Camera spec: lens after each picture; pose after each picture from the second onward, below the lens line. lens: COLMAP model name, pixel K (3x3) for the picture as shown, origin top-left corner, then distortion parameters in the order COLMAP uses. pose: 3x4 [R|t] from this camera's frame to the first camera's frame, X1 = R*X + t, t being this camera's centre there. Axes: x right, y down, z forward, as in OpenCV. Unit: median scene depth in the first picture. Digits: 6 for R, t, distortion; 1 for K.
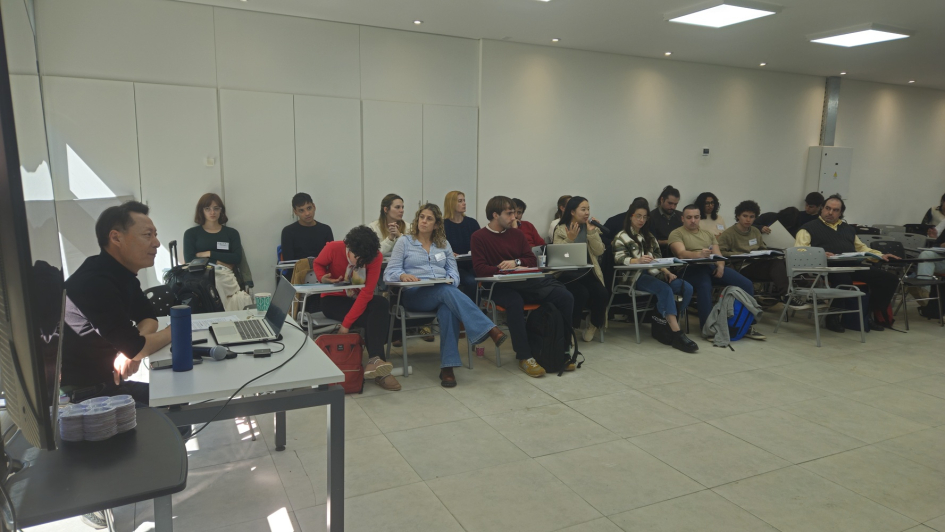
lens RADIAL K [[628.3, 0, 471.8], [0, 628.3, 275.9], [0, 0, 1]] dist [0.035730, -0.000224]
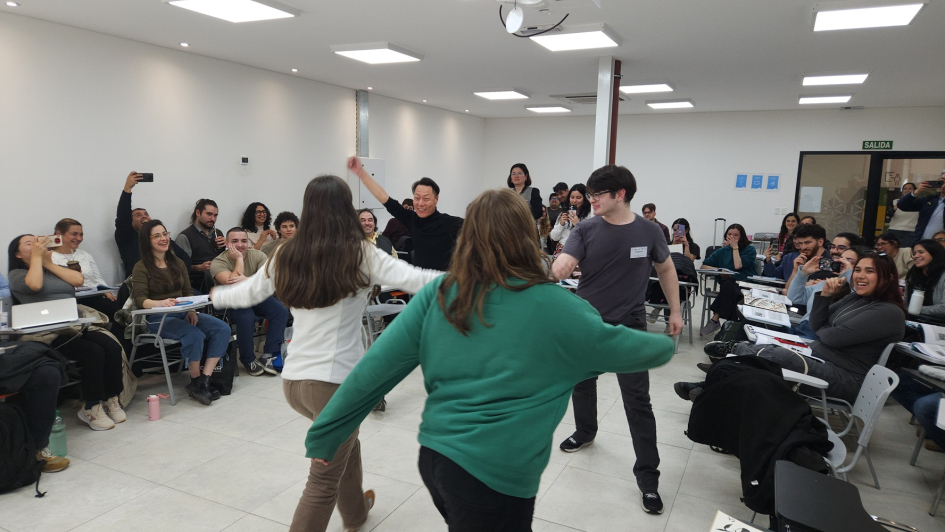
lens RADIAL K [[605.6, 0, 472.5], [0, 605.6, 266.0], [0, 0, 1]] dist [0.000067, -0.000277]
pose [[0.789219, -0.090551, 0.607400, 0.105905], [0.088242, 0.995527, 0.033756, -0.055876], [-0.607739, 0.026958, 0.793679, 0.147923]]
